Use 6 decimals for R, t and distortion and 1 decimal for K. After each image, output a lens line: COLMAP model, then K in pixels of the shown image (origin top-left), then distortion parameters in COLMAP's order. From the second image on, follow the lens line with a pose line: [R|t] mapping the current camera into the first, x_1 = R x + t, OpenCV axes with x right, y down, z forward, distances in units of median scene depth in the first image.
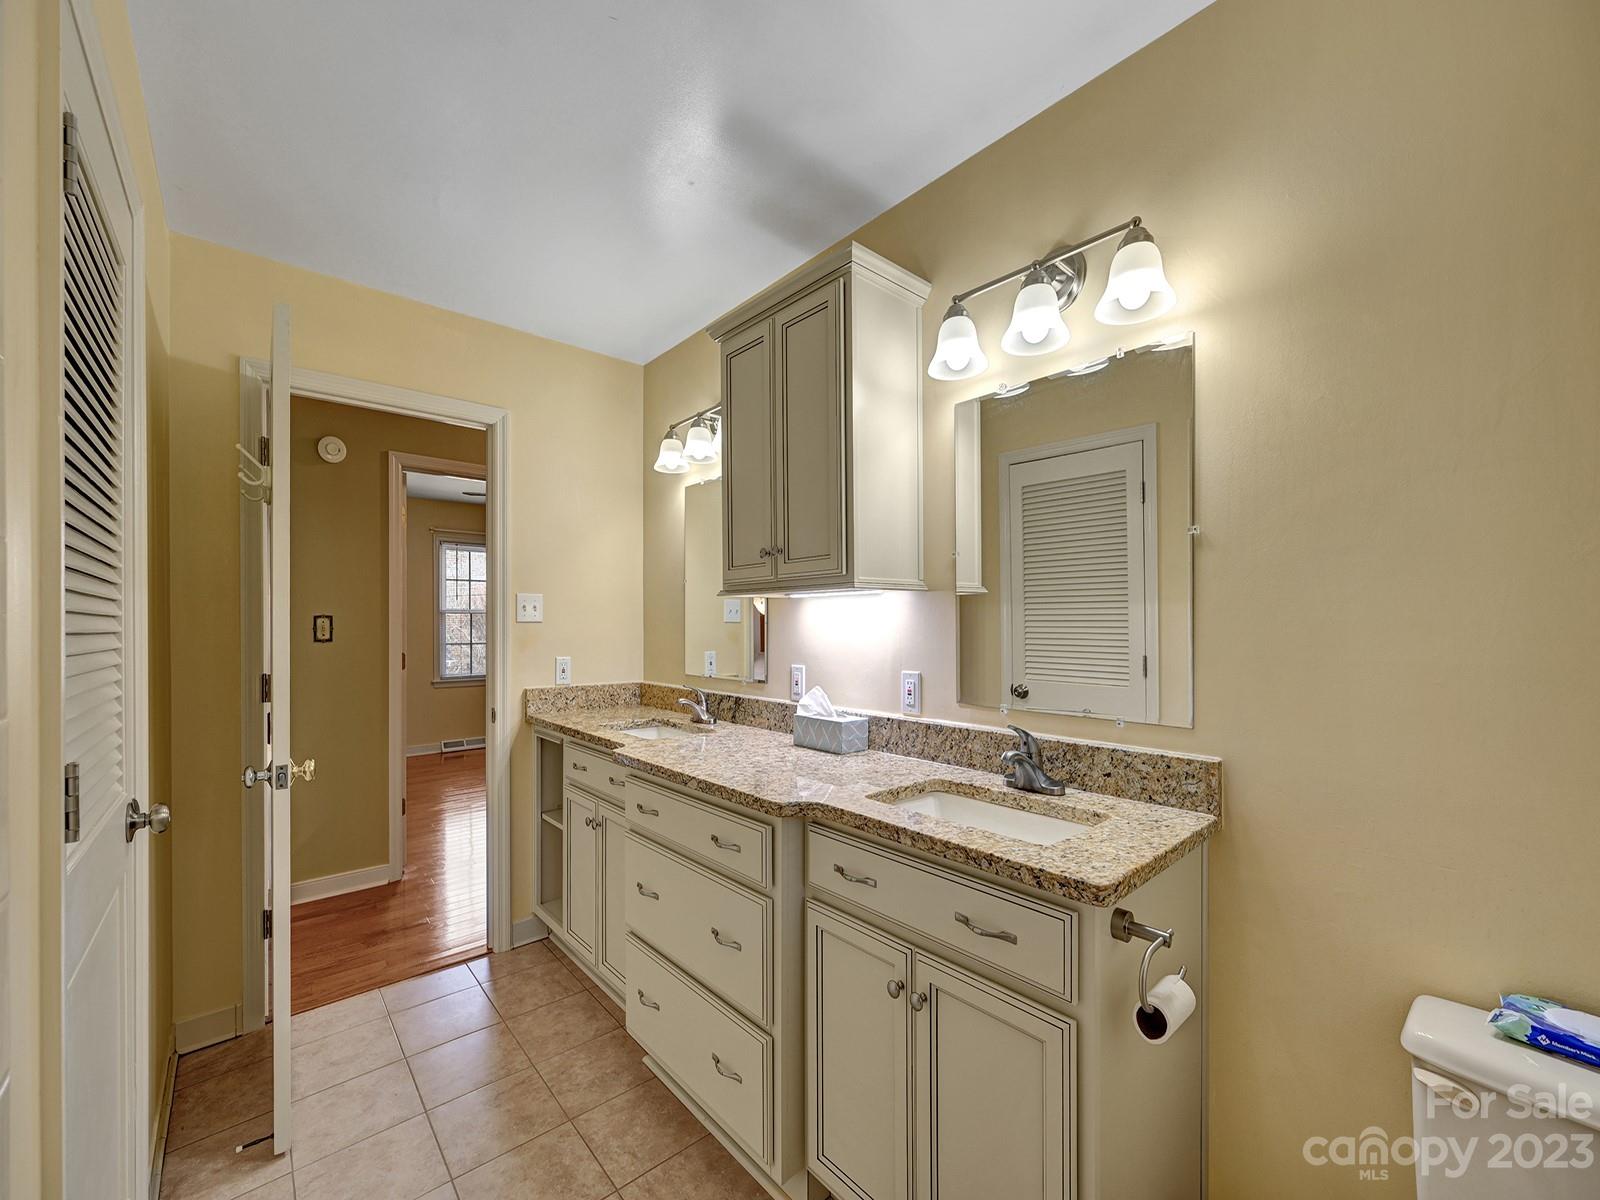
lens RADIAL K [[654.1, 0, 796.9], [0, 654.1, 609.7], [0, 0, 1]] dist [0.001262, -0.000219]
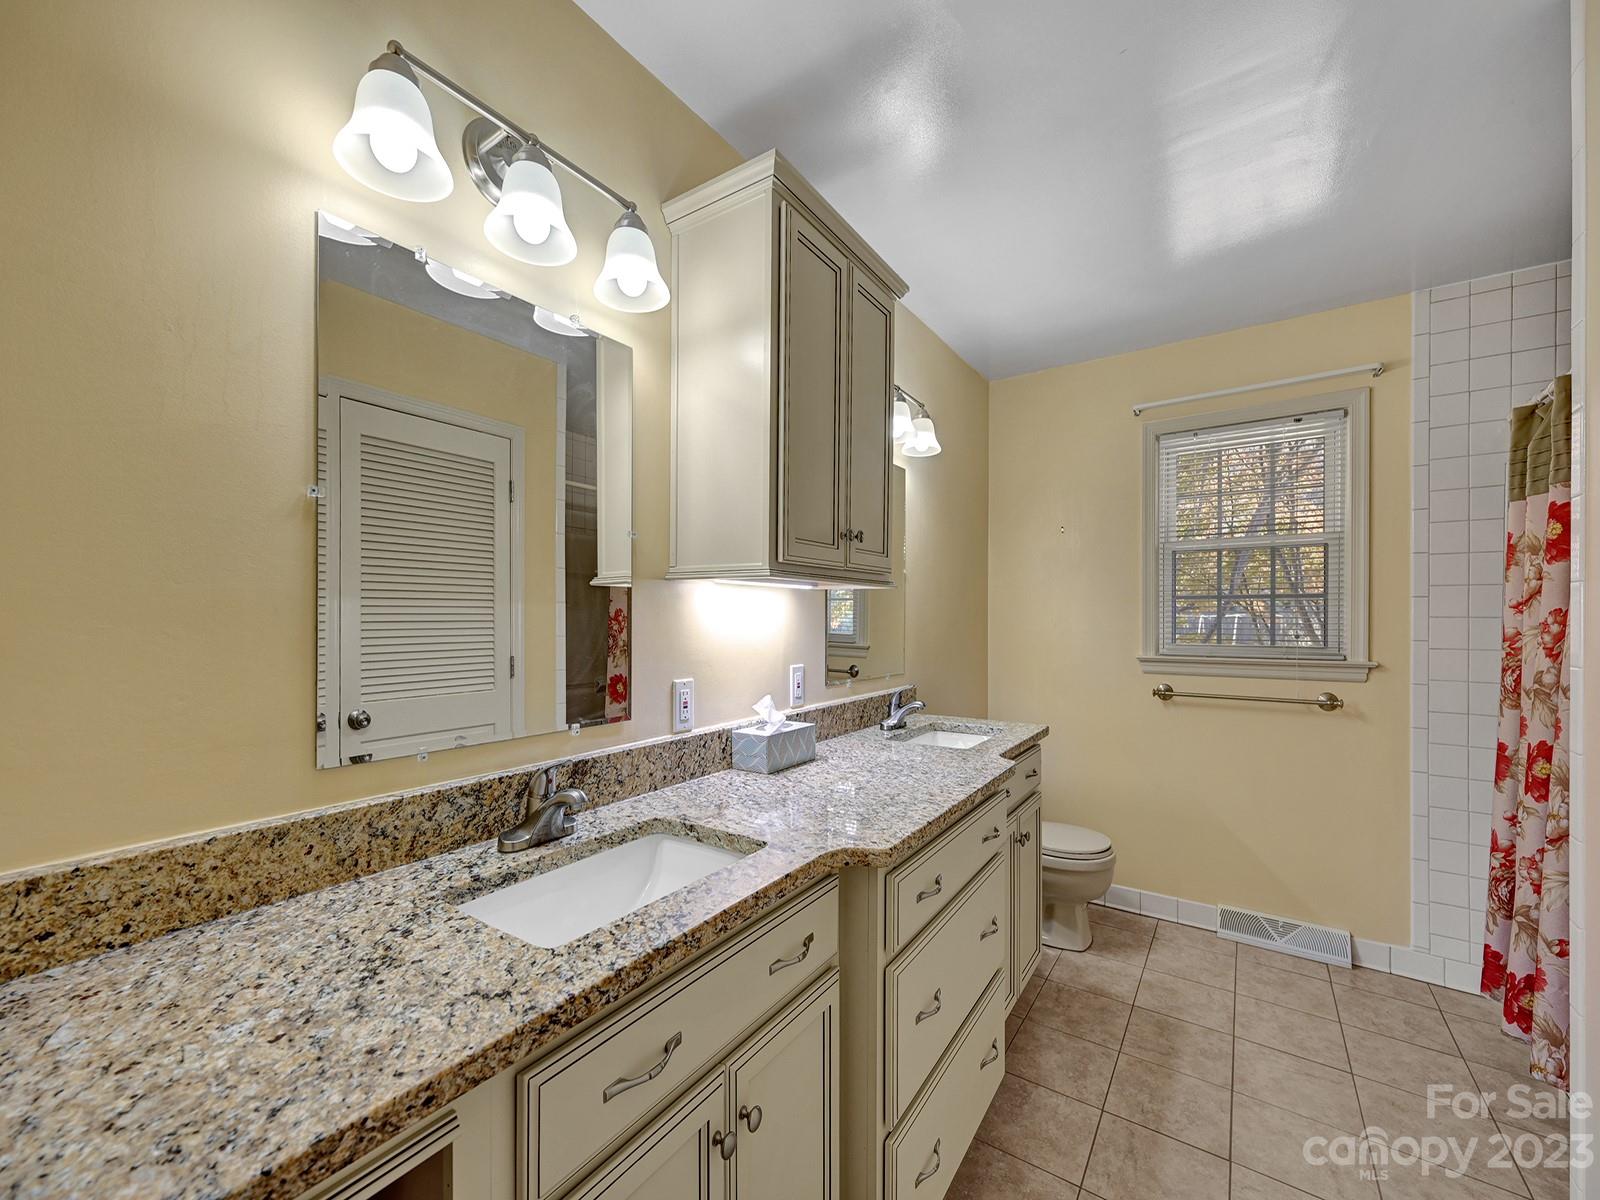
lens RADIAL K [[654.1, 0, 796.9], [0, 654.1, 609.7], [0, 0, 1]] dist [0.001262, -0.000219]
pose [[-0.238239, 0.021737, 0.970963, -0.702945], [-0.006635, 0.999690, -0.024008, 0.028525], [-0.971184, -0.012162, -0.238021, 1.063738]]
